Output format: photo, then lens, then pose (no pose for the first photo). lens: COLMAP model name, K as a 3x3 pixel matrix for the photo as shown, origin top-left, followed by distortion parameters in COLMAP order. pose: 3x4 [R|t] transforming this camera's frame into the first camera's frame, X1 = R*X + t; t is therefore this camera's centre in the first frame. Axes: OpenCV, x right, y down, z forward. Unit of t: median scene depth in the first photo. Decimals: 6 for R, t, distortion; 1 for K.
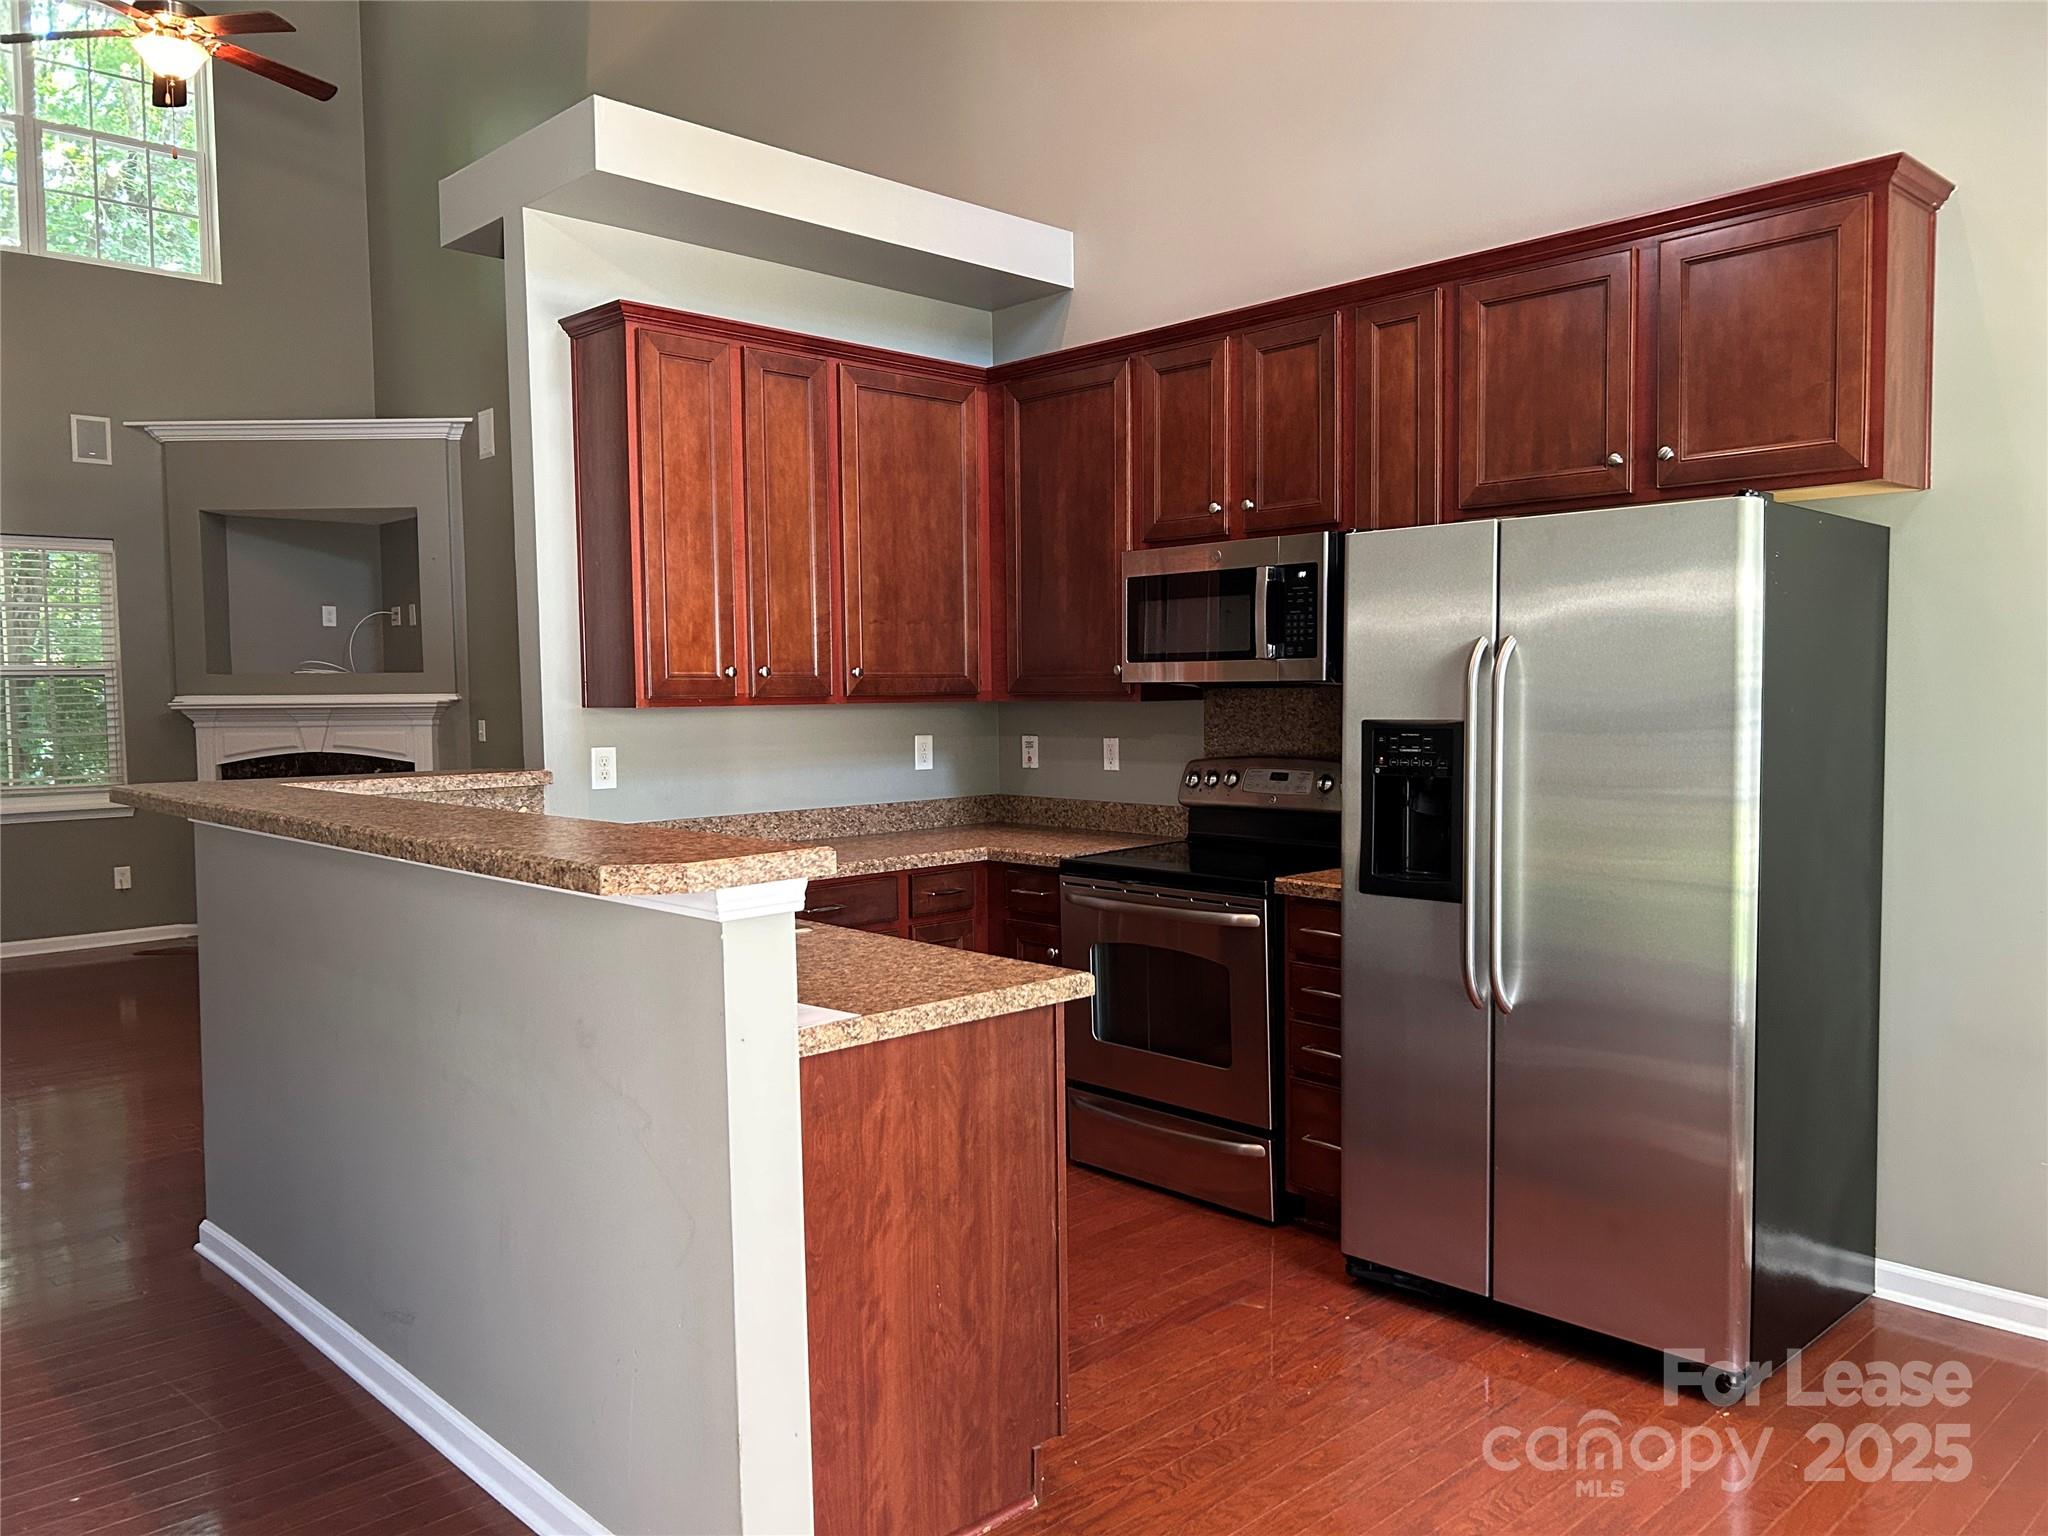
lens RADIAL K [[1550.7, 0, 1040.9], [0, 1550.7, 762.6], [0, 0, 1]] dist [0.072387, -0.084334]
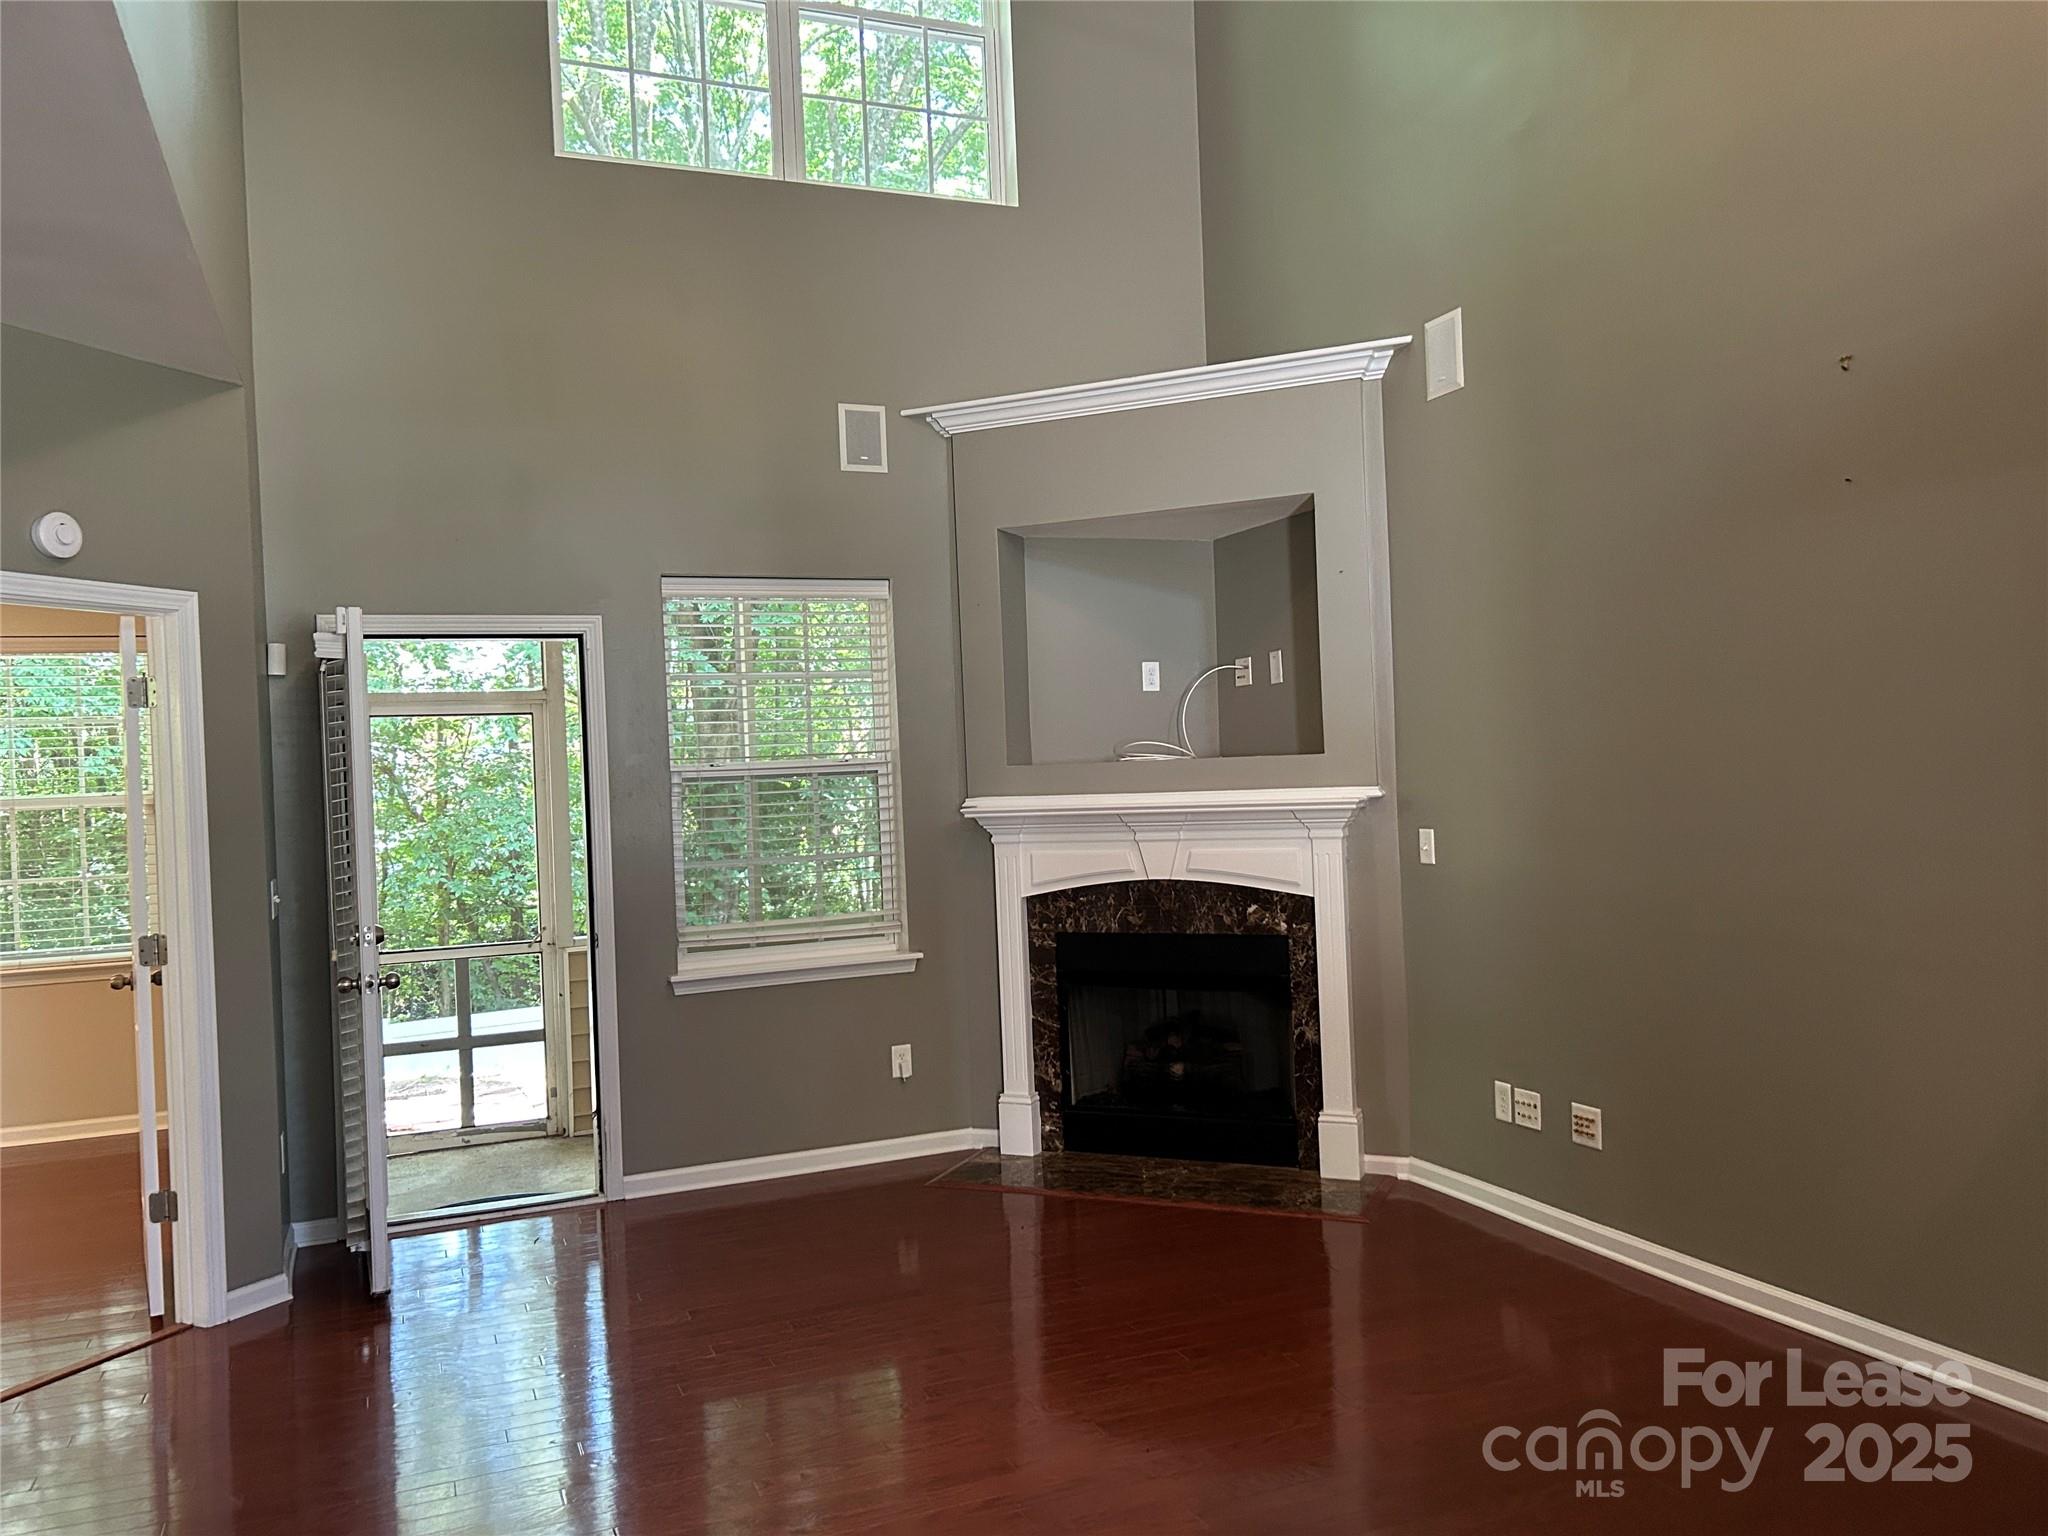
lens RADIAL K [[1550.7, 0, 997.8], [0, 1550.7, 770.0], [0, 0, 1]] dist [0.072387, -0.084334]
pose [[0.928889, -0.023752, -0.369596, -0.149458], [0.008819, 0.999077, -0.042043, -0.013550], [0.370253, 0.035794, 0.928241, 0.194249]]
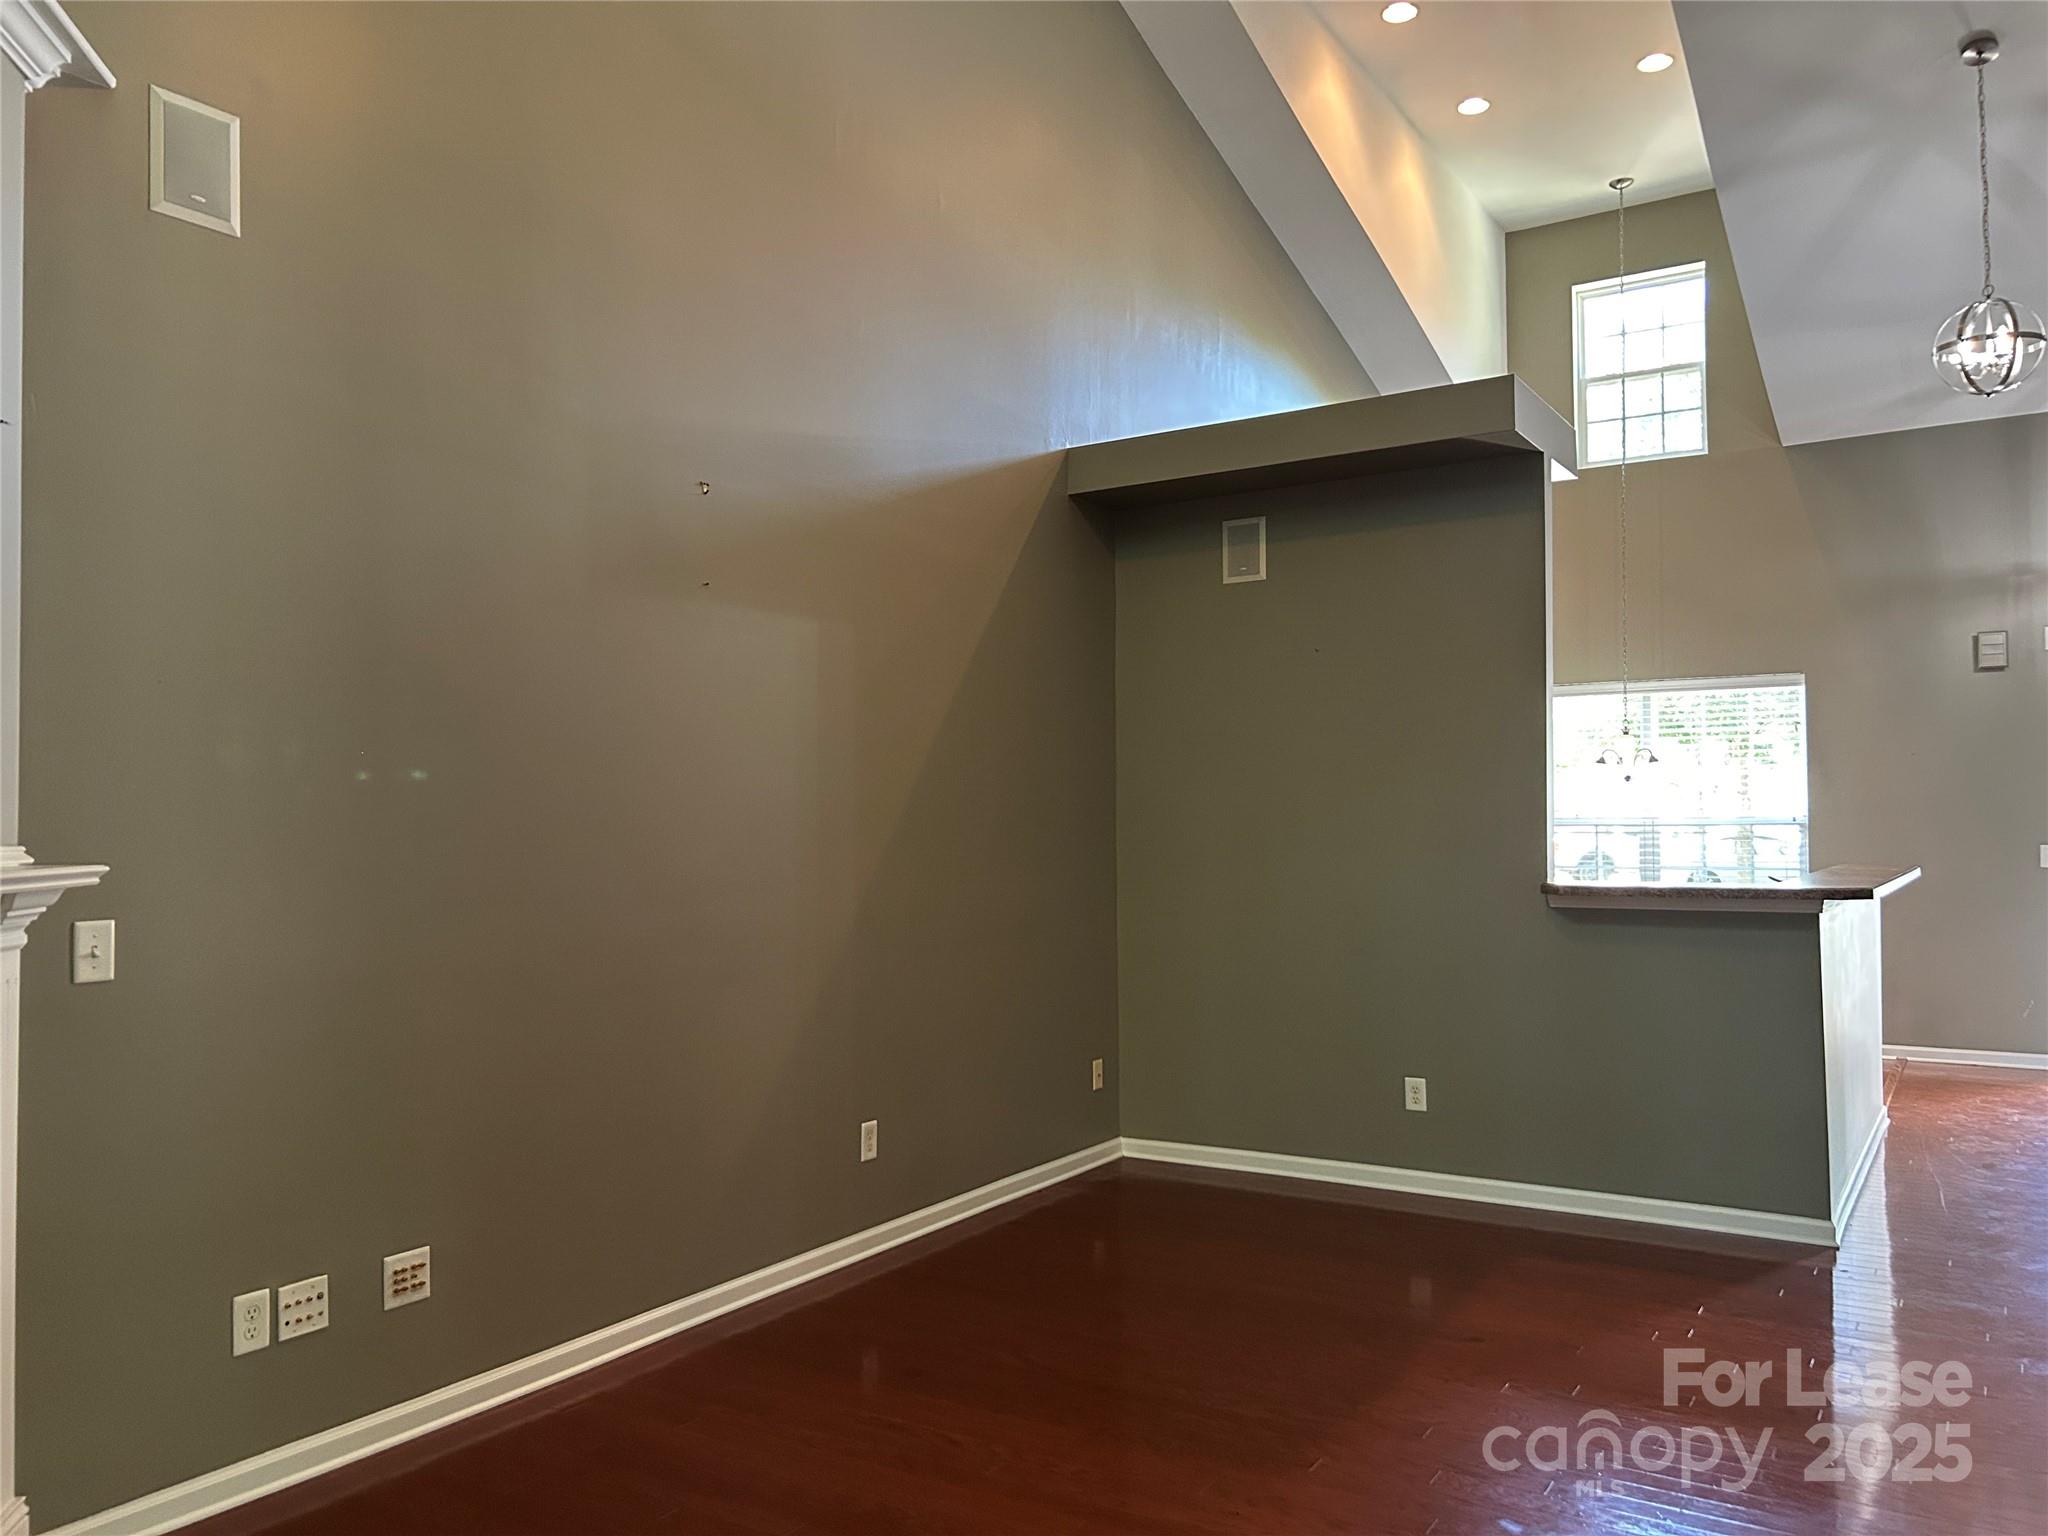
lens RADIAL K [[1550.7, 0, 1027.9], [0, 1550.7, 774.9], [0, 0, 1]] dist [0.072387, -0.084334]
pose [[-0.245501, 0.037202, 0.968682, -0.389437], [0.055561, 0.998161, -0.024253, -0.020720], [-0.967803, 0.047867, -0.247117, 0.458630]]
